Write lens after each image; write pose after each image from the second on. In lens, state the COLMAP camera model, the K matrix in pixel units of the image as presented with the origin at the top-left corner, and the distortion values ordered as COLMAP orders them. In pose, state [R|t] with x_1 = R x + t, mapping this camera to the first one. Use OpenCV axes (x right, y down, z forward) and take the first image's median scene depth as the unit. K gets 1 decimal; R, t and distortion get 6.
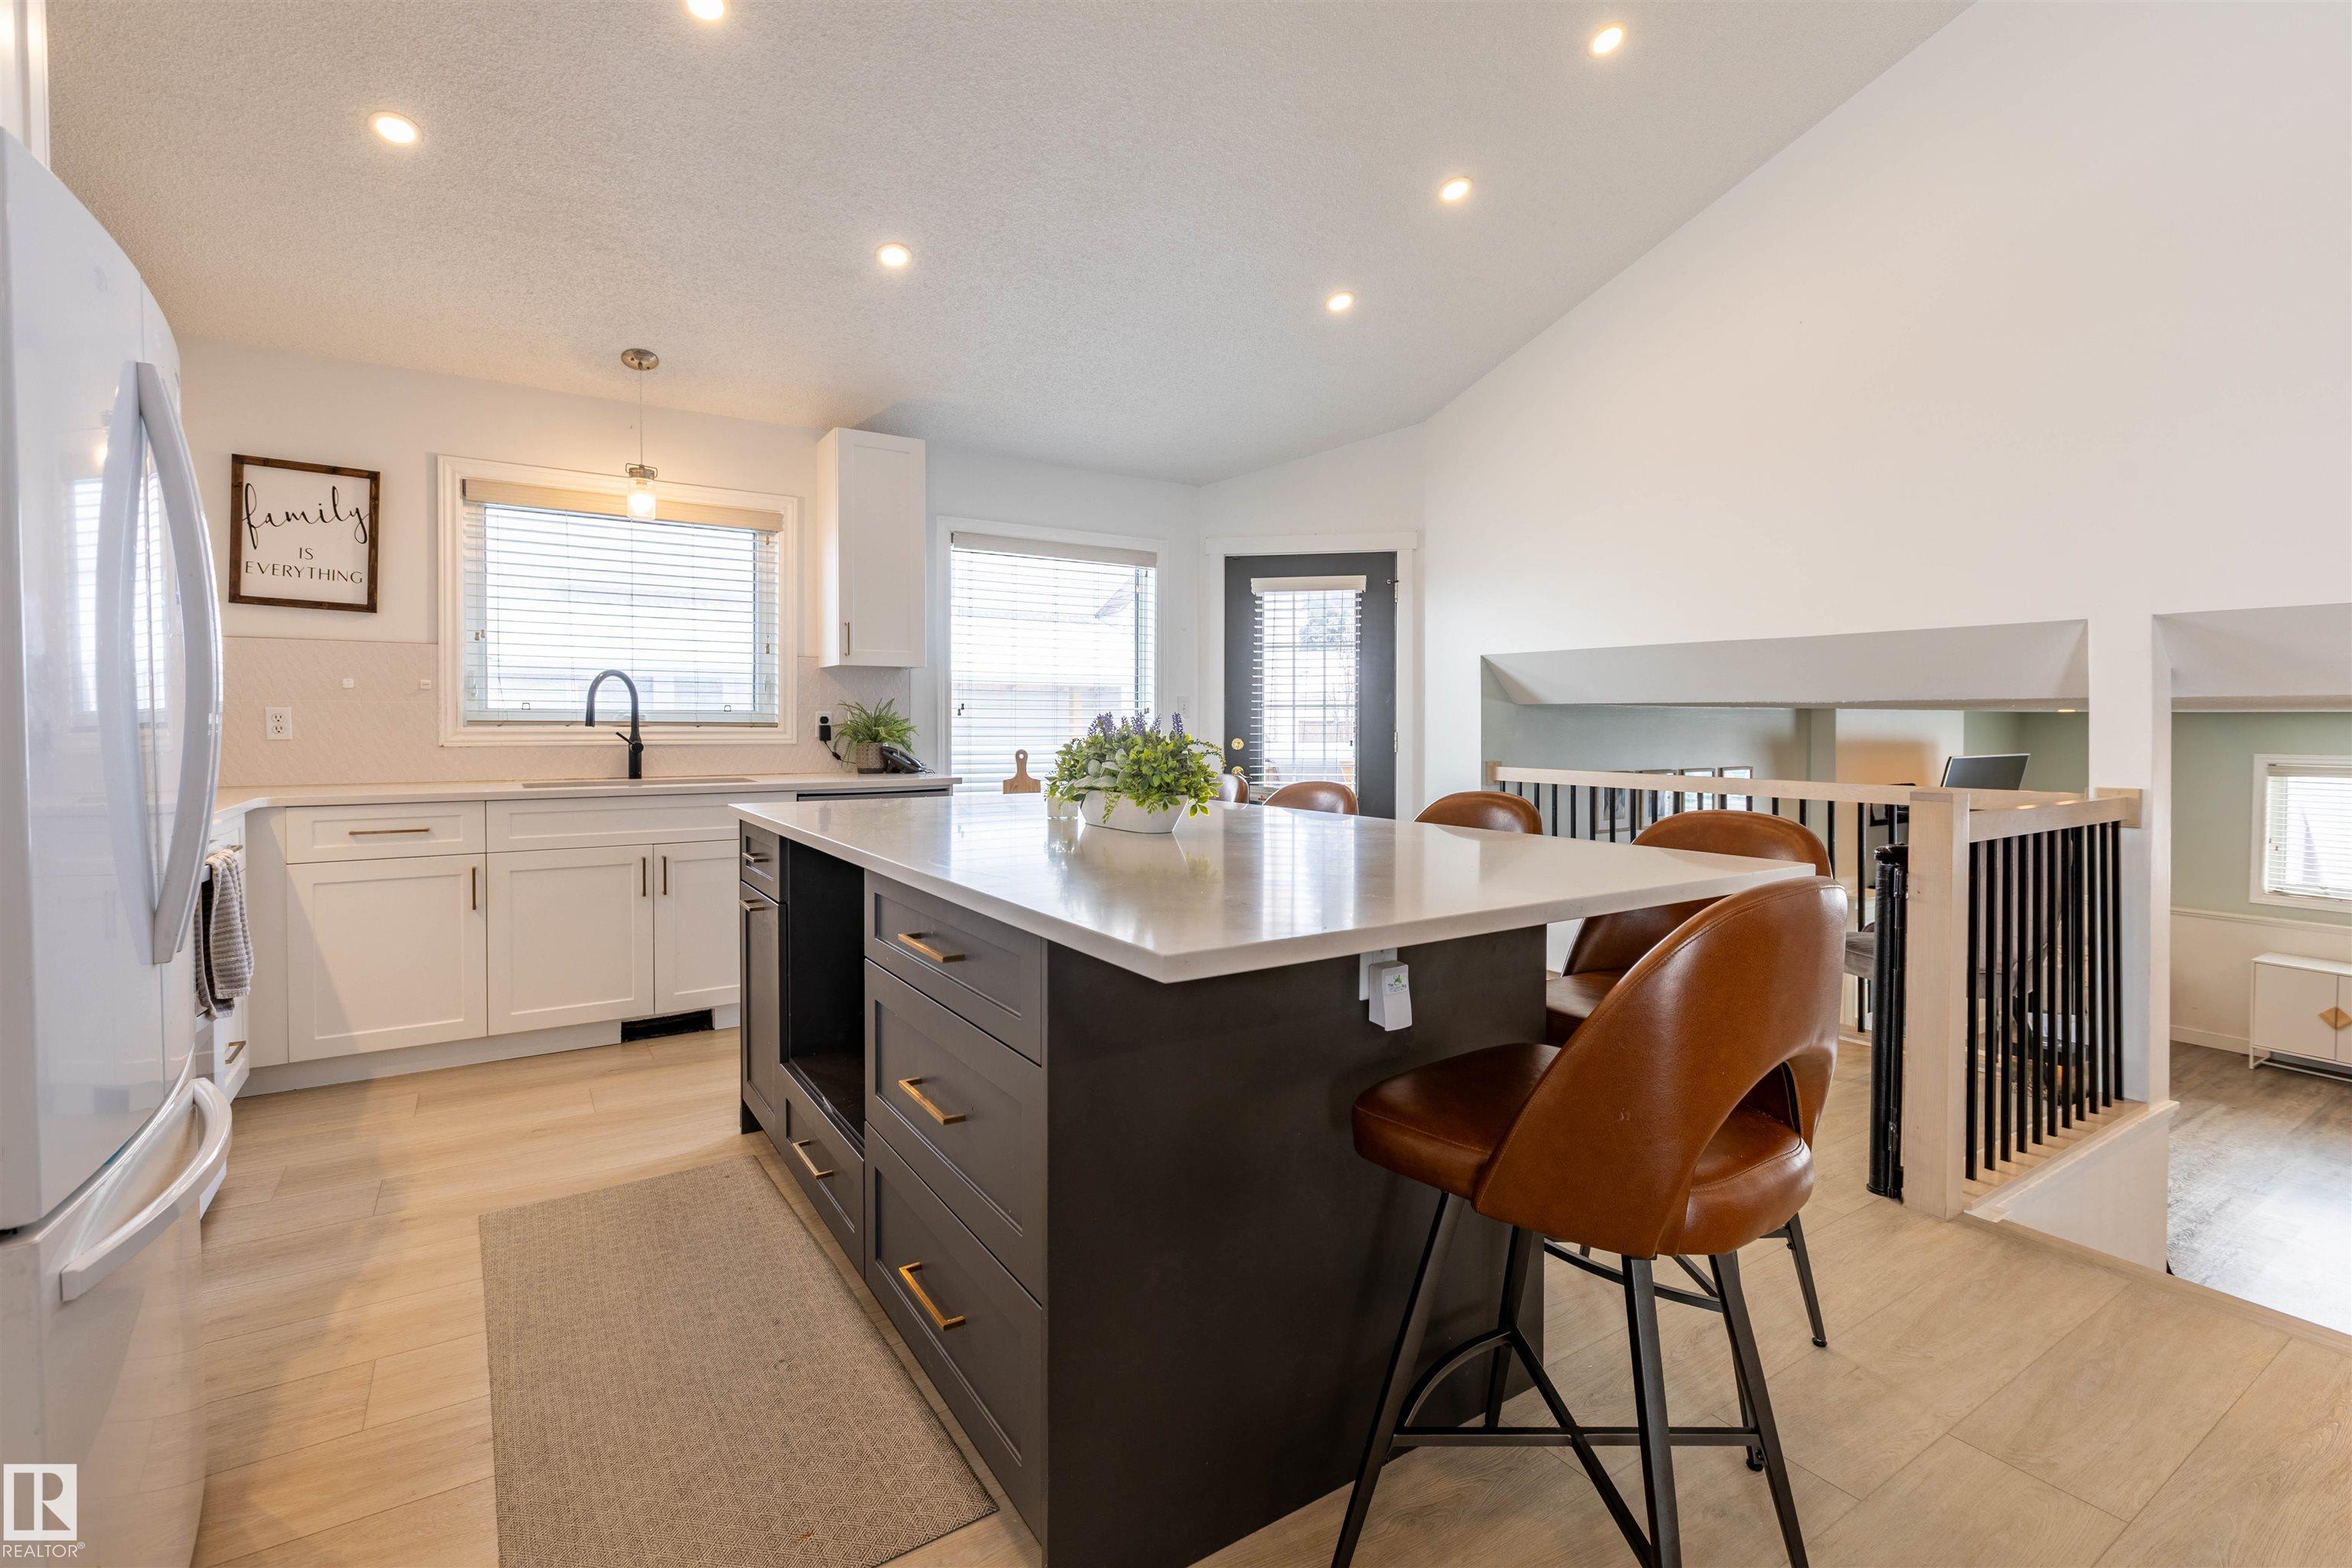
lens RADIAL K [[1073.7, 0, 1174.7], [0, 1073.7, 738.5], [0, 0, 1]] dist [0.001402, -0.002207]
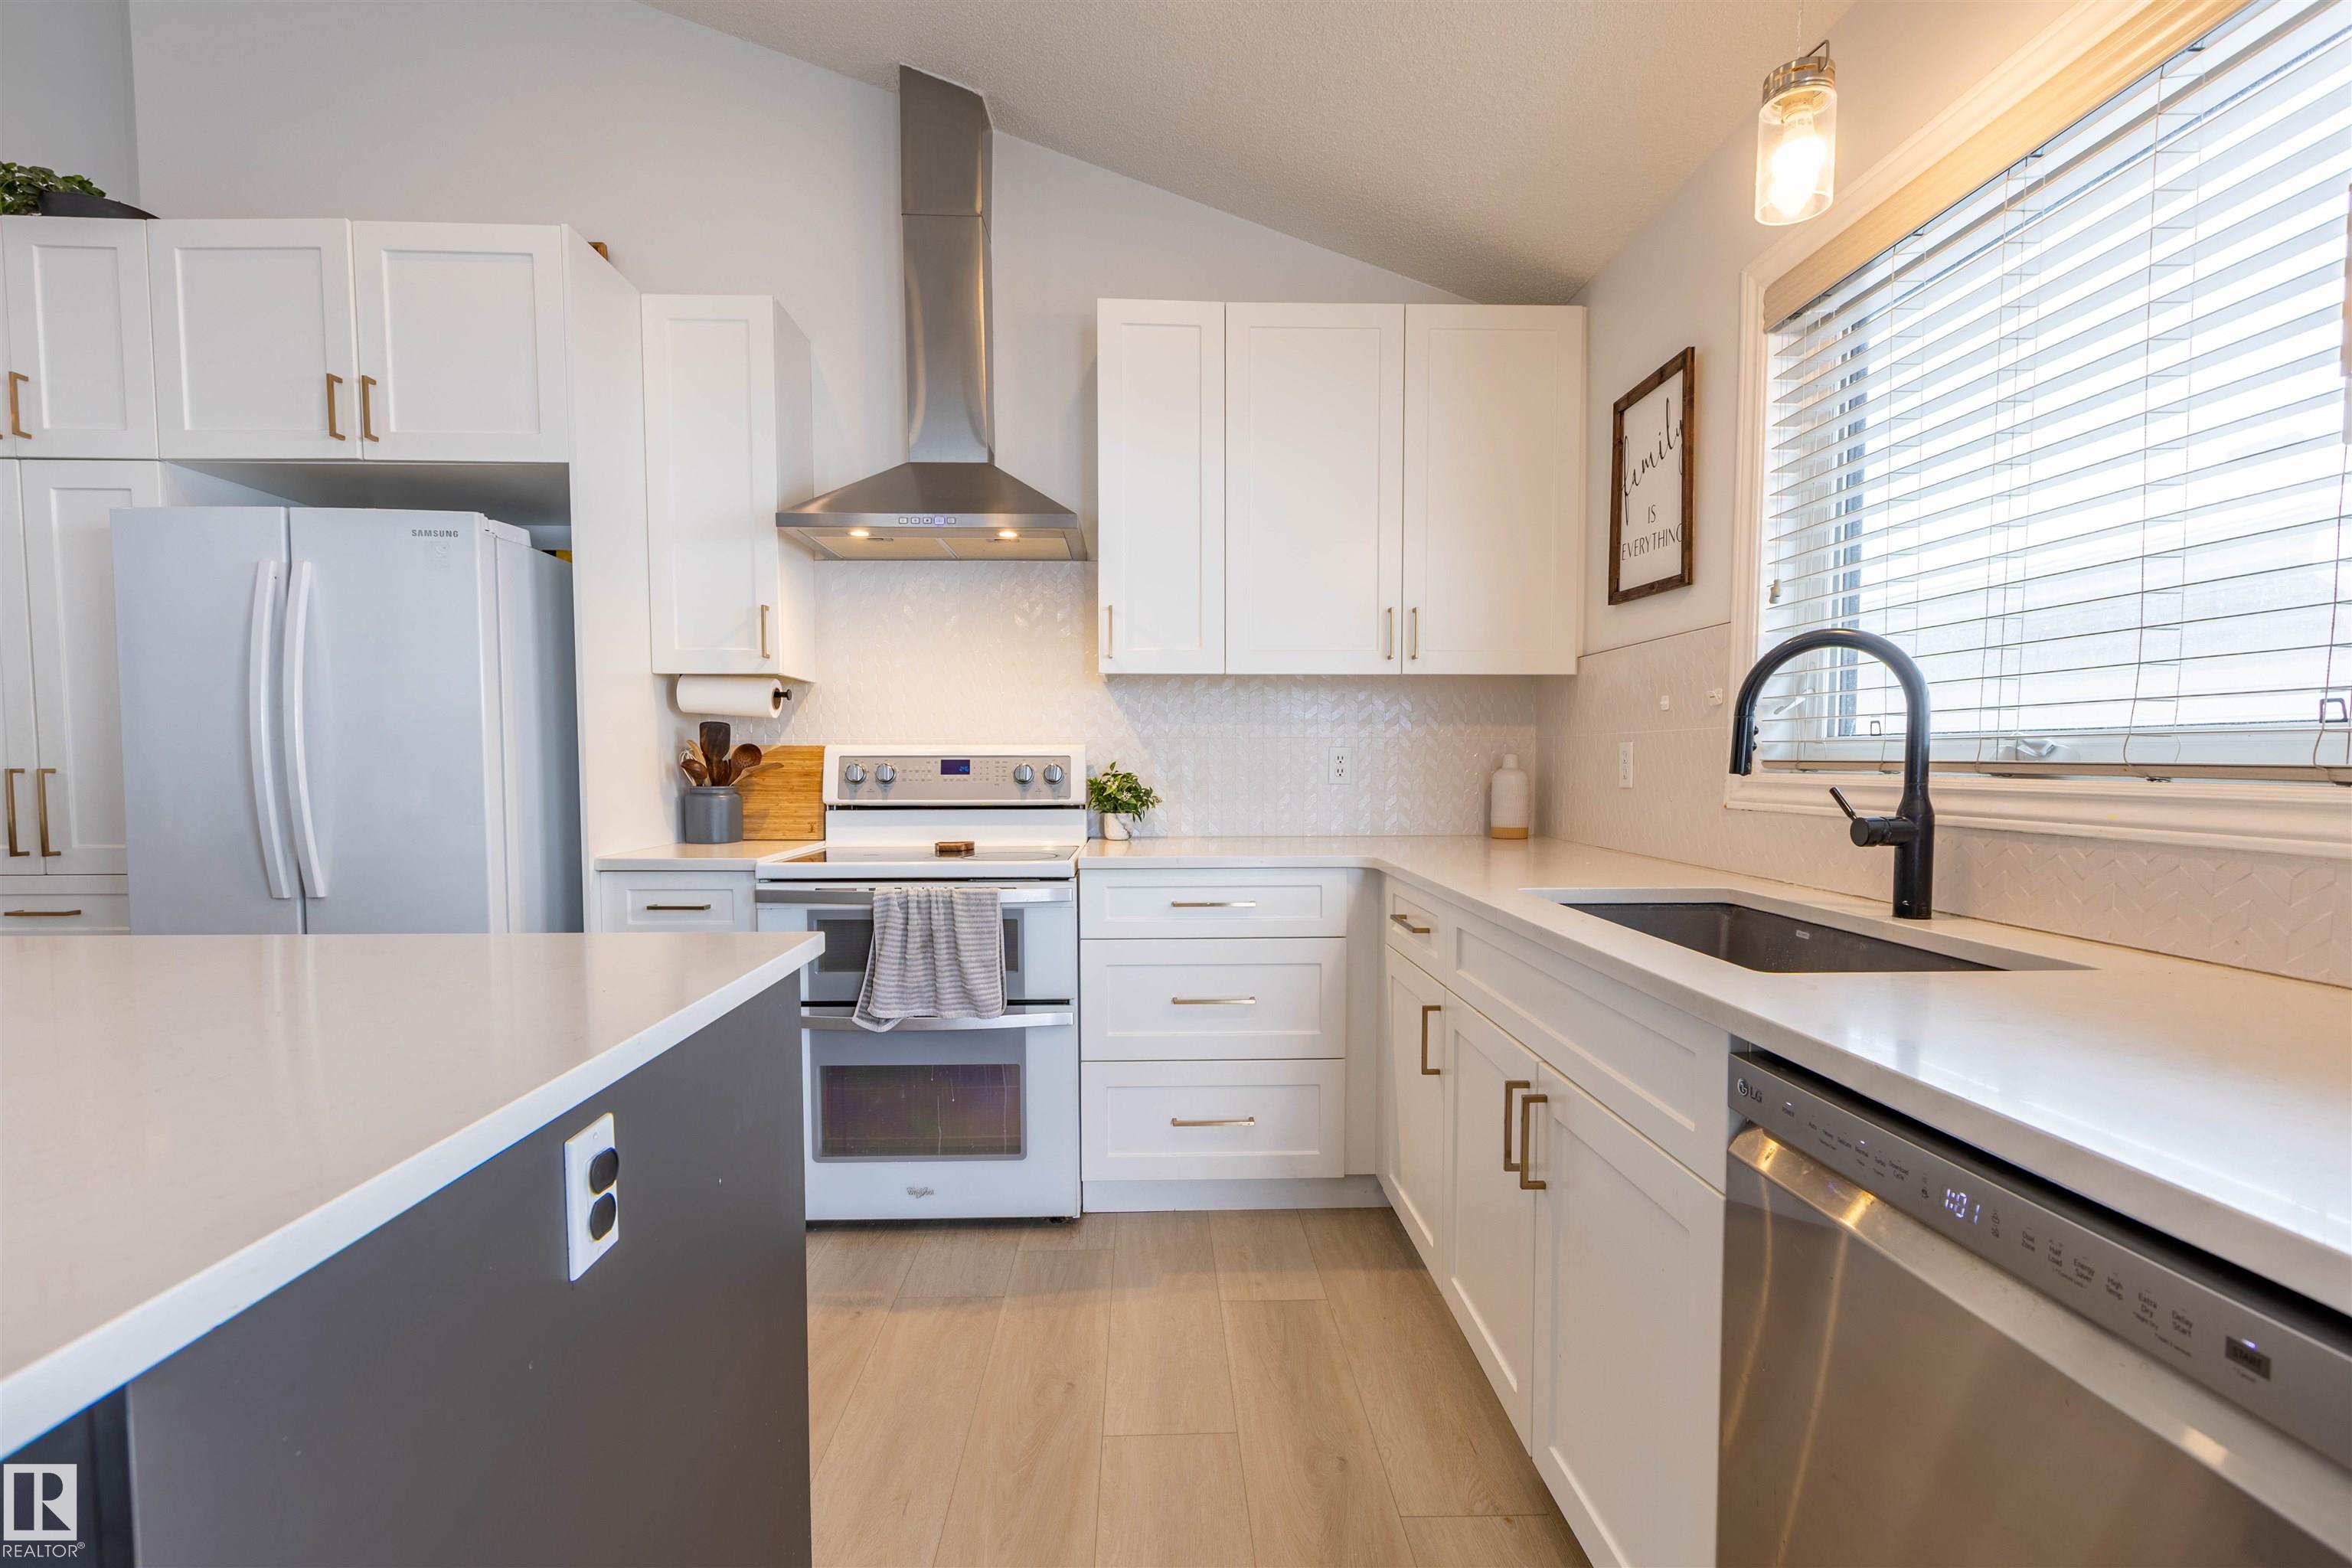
lens RADIAL K [[1073.7, 0, 1195.0], [0, 1073.7, 817.7], [0, 0, 1]] dist [0.001402, -0.002207]
pose [[-0.515901, 0.044448, -0.855494, -0.064131], [-0.013462, 0.998109, 0.059975, -0.016046], [0.856542, 0.042458, -0.514327, 1.008731]]
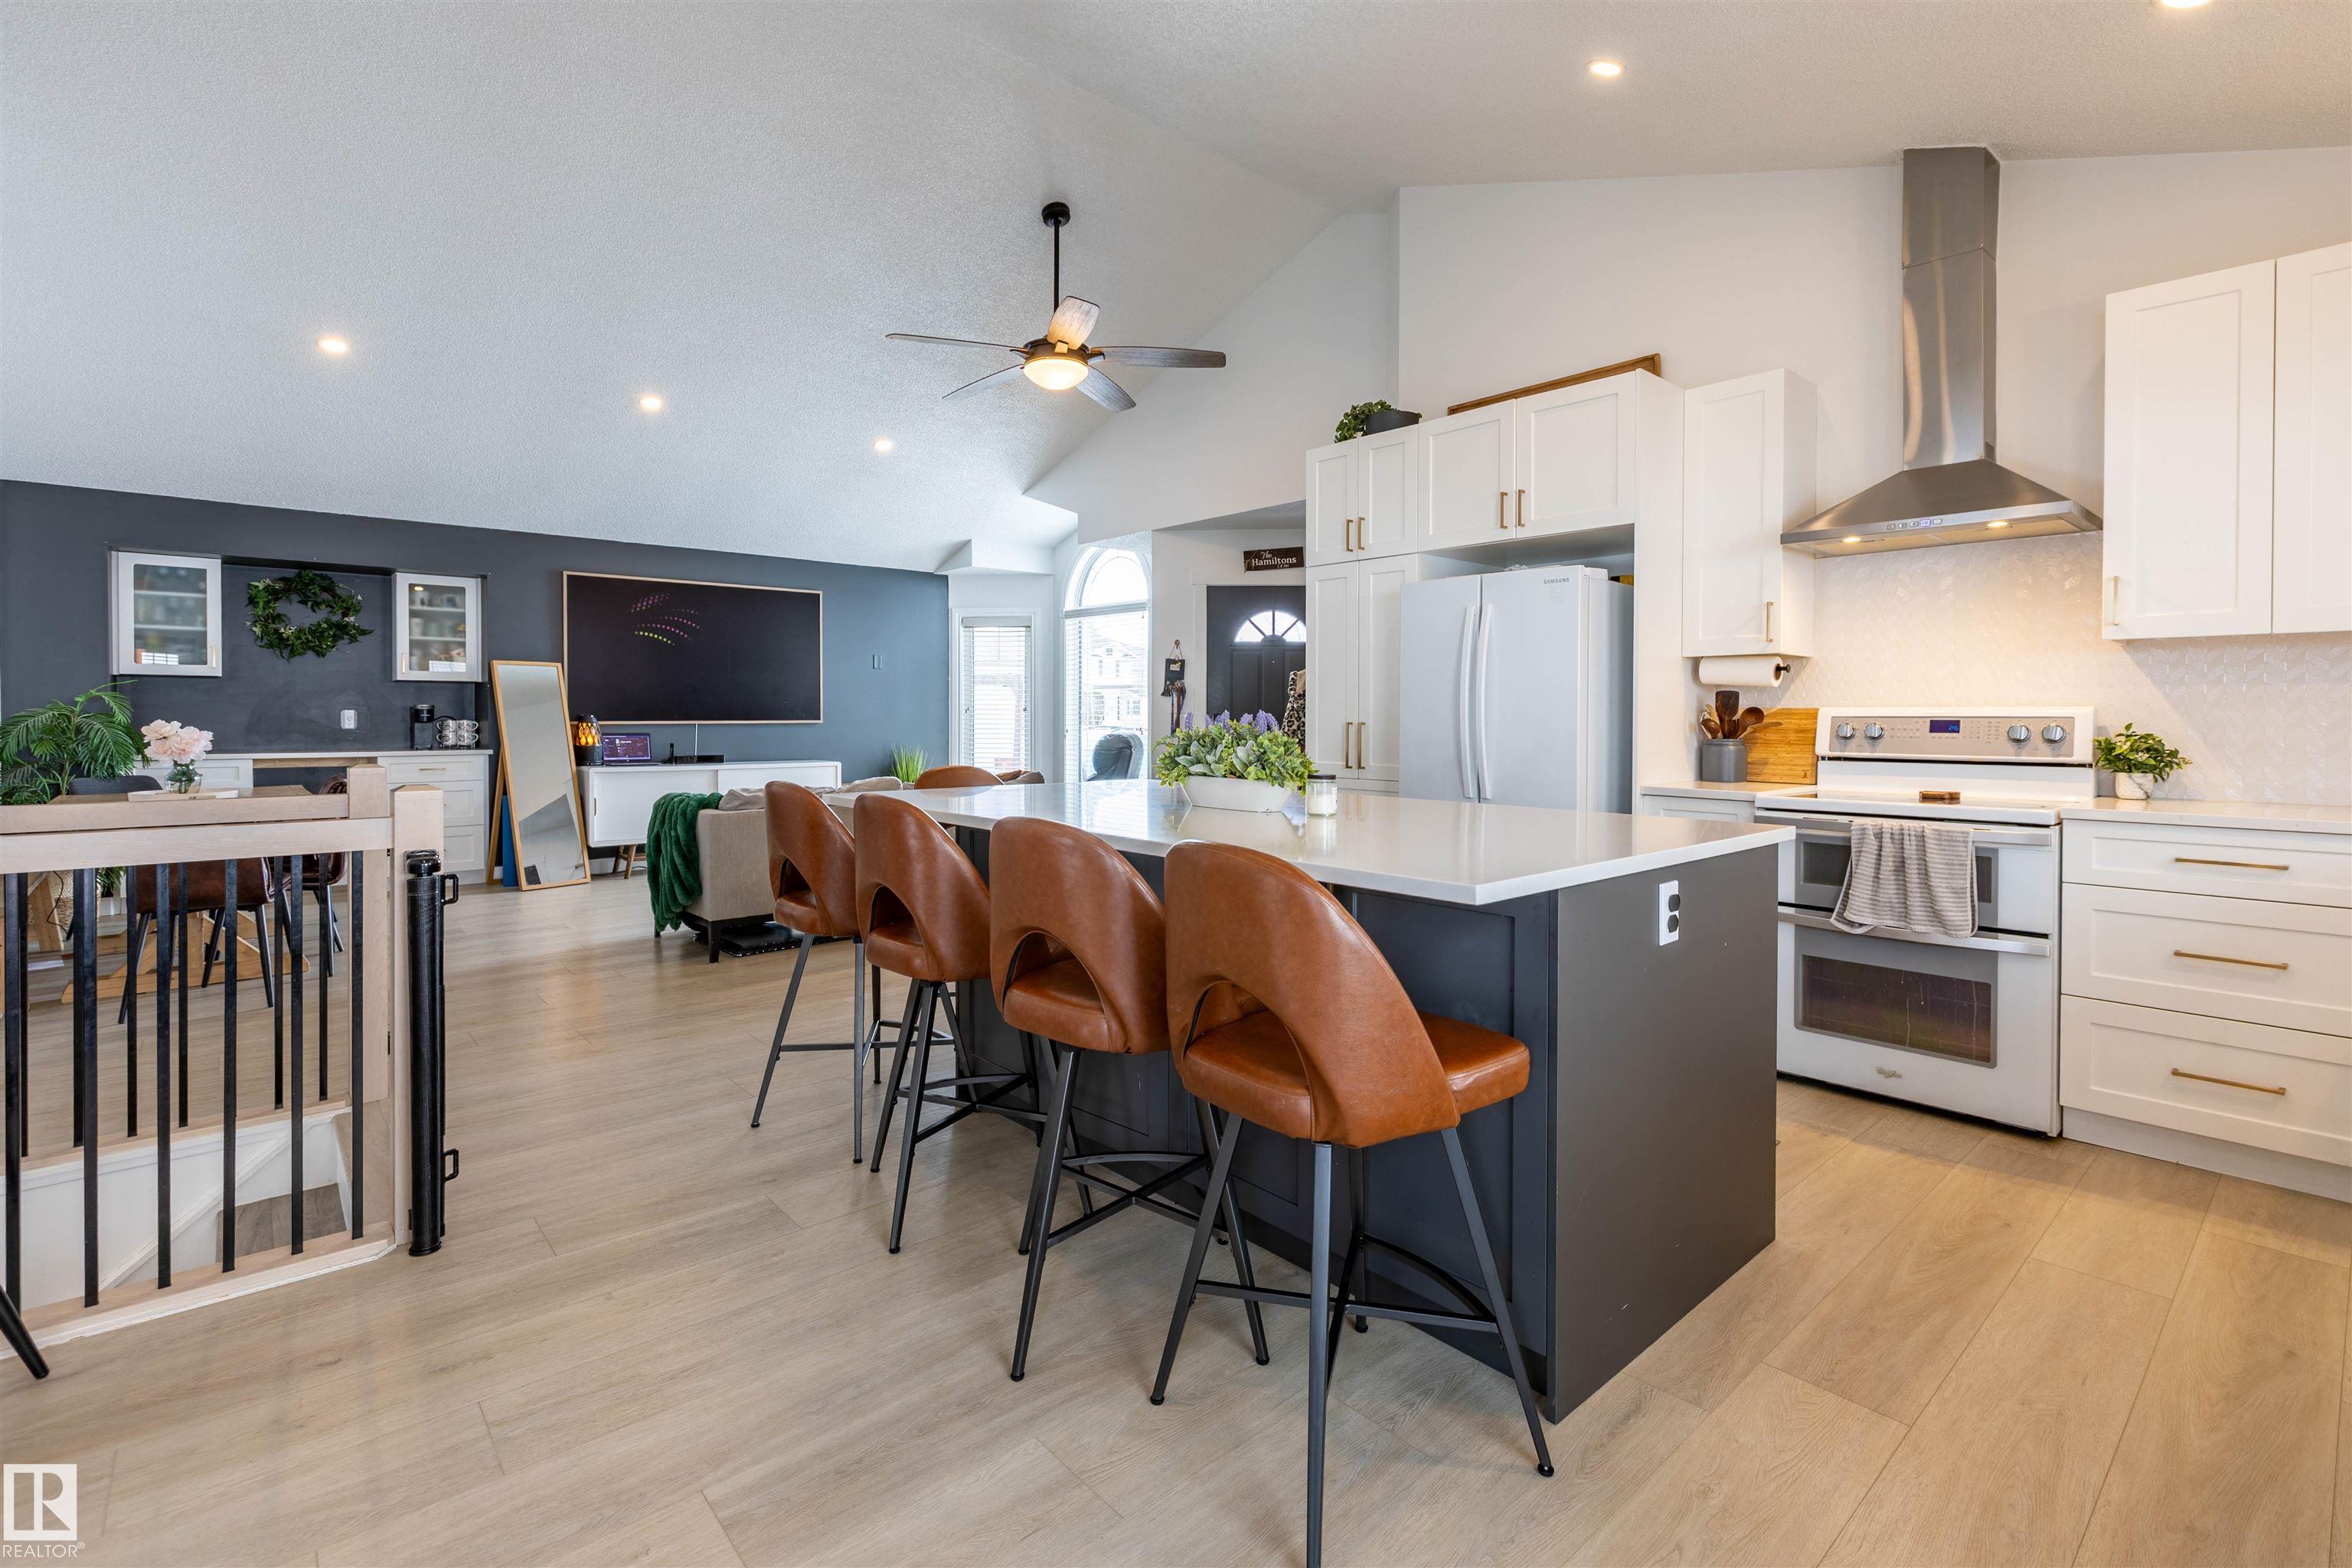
lens RADIAL K [[1073.7, 0, 1167.1], [0, 1073.7, 726.6], [0, 0, 1]] dist [0.001402, -0.002207]
pose [[-0.991388, -0.003561, -0.130906, 0.104675], [-0.006851, 0.999672, 0.024690, -0.020747], [0.130775, 0.025374, -0.991087, 1.245177]]
